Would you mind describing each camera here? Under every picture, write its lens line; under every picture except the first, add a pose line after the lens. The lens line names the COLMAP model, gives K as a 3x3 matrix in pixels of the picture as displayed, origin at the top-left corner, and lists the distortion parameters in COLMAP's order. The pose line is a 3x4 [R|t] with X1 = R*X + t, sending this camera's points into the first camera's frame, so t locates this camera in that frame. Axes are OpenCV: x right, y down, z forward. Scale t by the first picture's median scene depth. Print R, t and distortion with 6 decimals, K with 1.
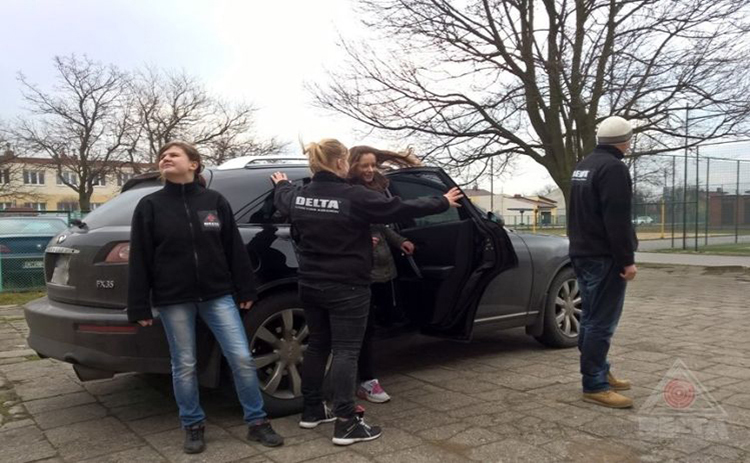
lens RADIAL K [[605.3, 0, 387.5], [0, 605.3, 240.1], [0, 0, 1]] dist [0.038162, -0.007888]
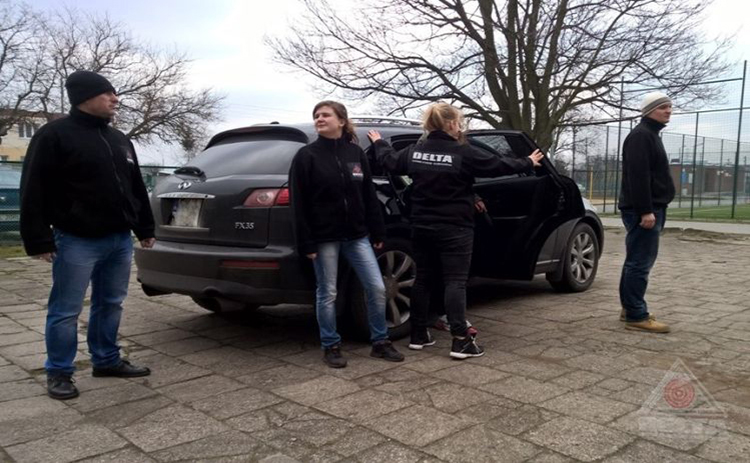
lens RADIAL K [[613.7, 0, 406.8], [0, 613.7, 229.4], [0, 0, 1]] dist [0.027435, -0.008552]
pose [[0.989506, 0.010836, 0.144083, -0.094823], [-0.017003, 0.998988, 0.041636, 0.007930], [-0.143486, -0.043649, 0.988689, -0.047402]]
